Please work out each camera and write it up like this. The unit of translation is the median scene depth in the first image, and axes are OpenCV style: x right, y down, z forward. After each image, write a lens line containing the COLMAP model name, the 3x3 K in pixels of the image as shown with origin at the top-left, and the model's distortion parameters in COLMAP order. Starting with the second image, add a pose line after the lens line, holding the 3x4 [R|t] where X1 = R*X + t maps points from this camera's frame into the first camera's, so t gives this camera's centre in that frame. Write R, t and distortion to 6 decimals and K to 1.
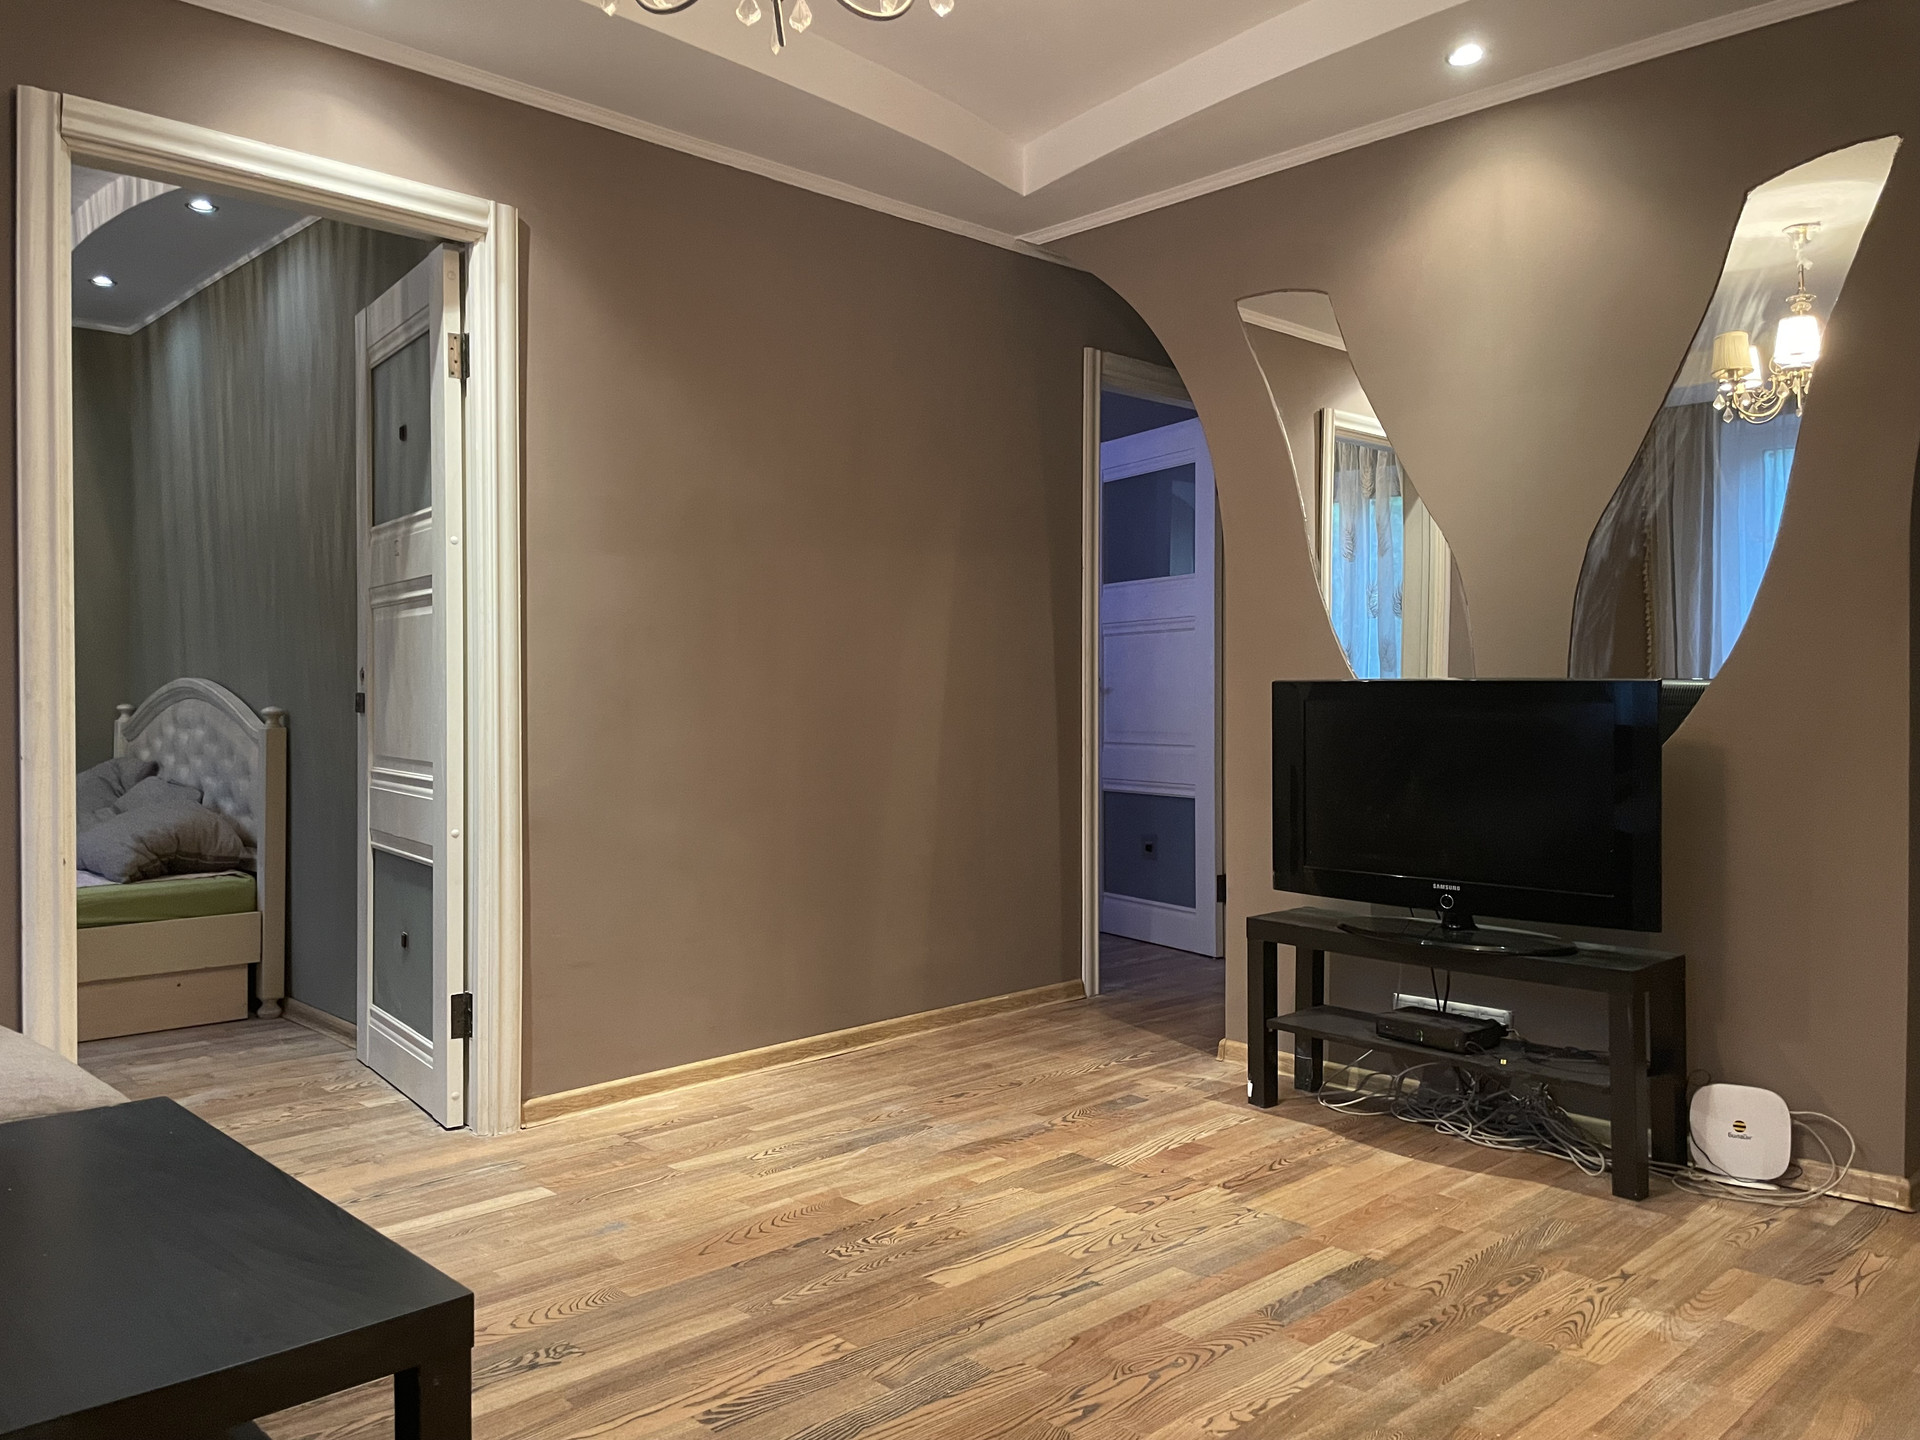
lens RADIAL K [[1486.9, 0, 959.6], [0, 1486.9, 712.4], [0, 0, 1]] dist [0.047665, -0.002757]
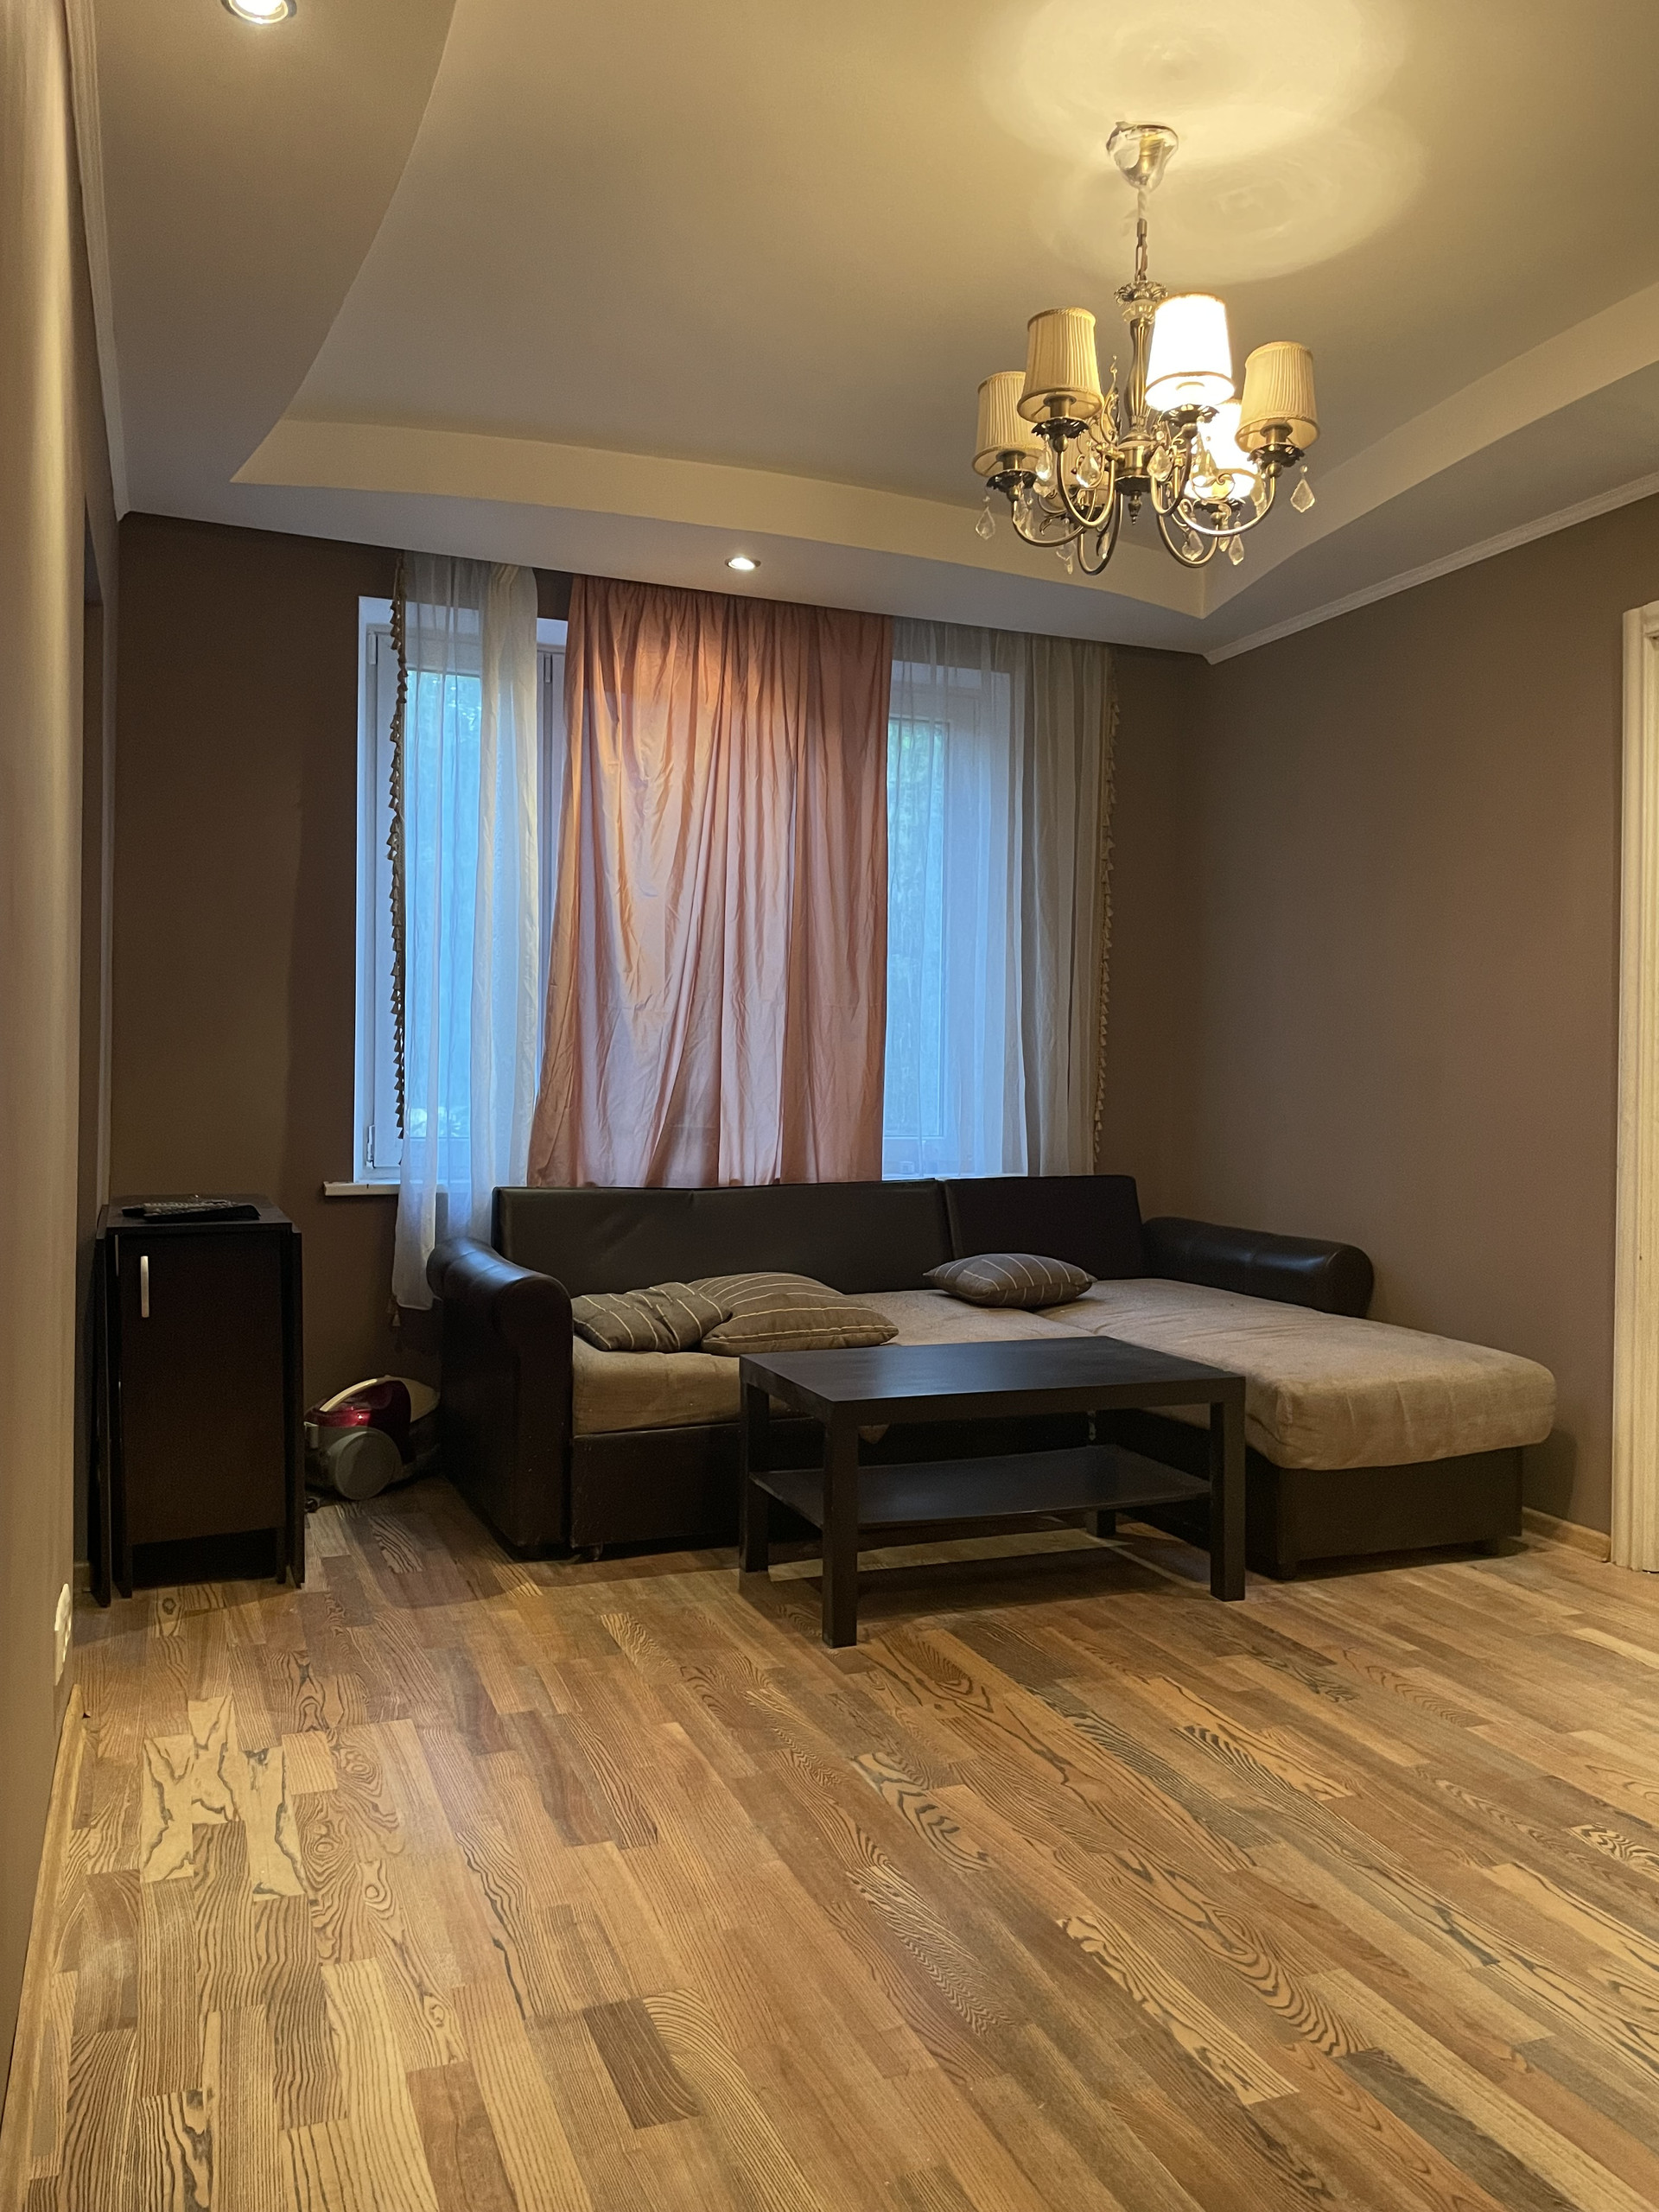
lens RADIAL K [[1713.1, 0, 829.8], [0, 1713.1, 1099.8], [0, 0, 1]] dist [0.047665, -0.002757]
pose [[-0.390142, 0.004301, -0.920744, 1.061708], [-0.028001, 0.999471, 0.016534, -0.033663], [0.920329, 0.032233, -0.389816, 1.117272]]
